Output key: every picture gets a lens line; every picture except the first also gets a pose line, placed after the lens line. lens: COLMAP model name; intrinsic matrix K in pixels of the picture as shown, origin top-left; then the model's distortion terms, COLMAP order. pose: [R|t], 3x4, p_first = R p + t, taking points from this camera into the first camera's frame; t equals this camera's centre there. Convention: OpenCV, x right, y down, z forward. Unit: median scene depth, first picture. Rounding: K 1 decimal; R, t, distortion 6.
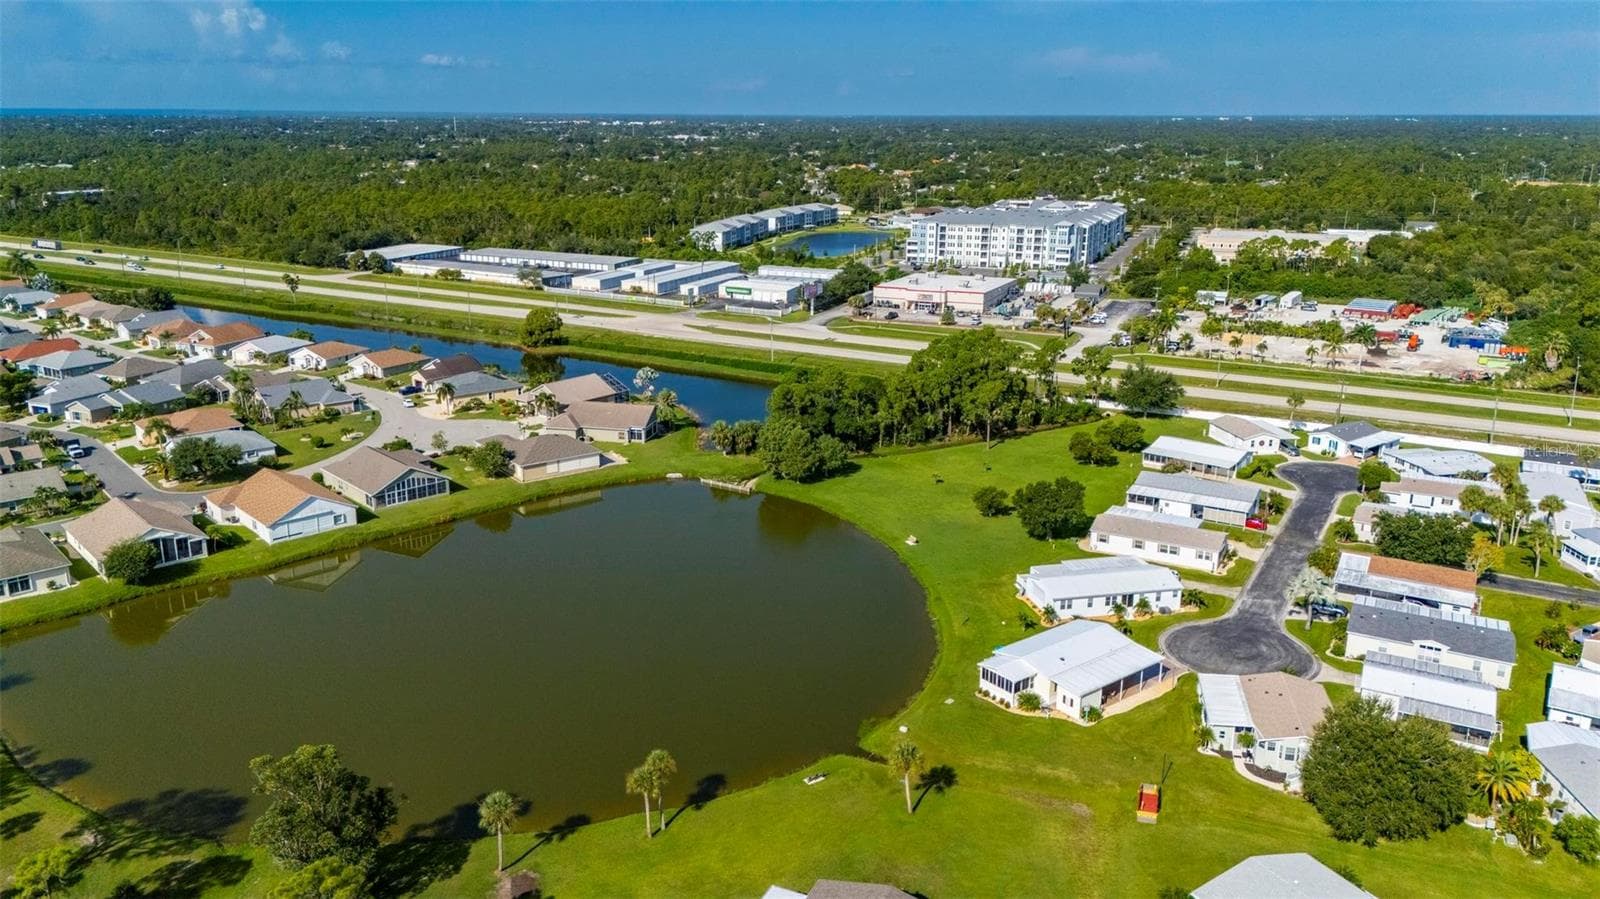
lens RADIAL K [[1169.4, 0, 799.0], [0, 1169.4, 448.1], [0, 0, 1]] dist [0.083740, -0.090422]
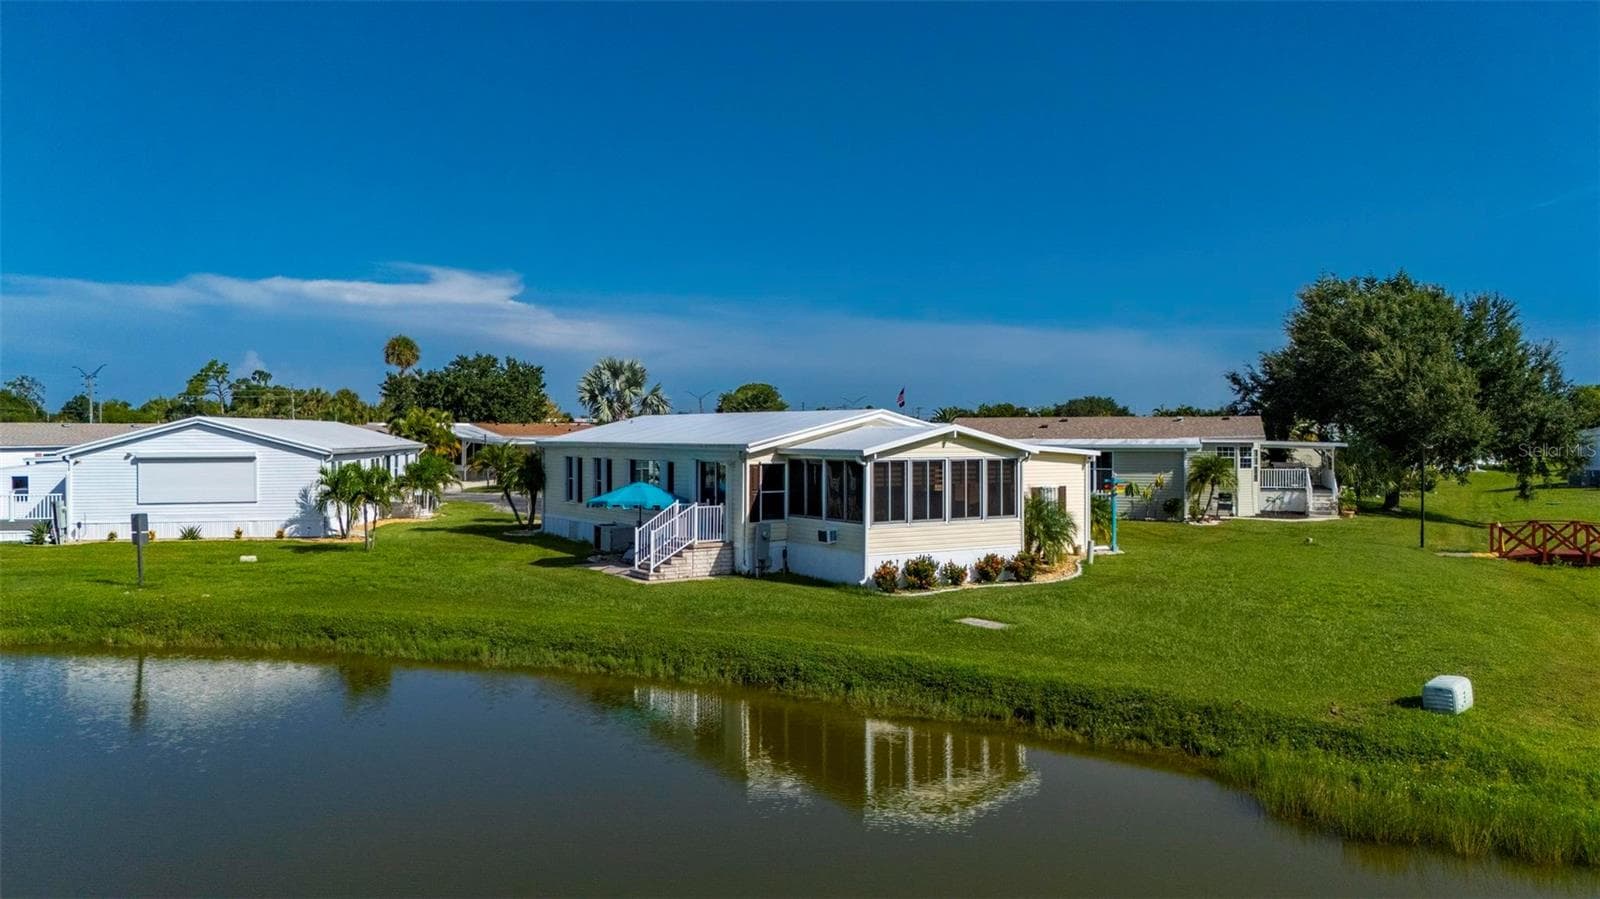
lens RADIAL K [[1182.4, 0, 801.9], [0, 1182.4, 447.3], [0, 0, 1]] dist [0.075481, -0.085700]
pose [[0.095853, -0.020445, 0.995186, -0.041340], [0.280258, 0.959897, -0.007274, 0.157204], [-0.955127, 0.279606, 0.097738, 0.851837]]
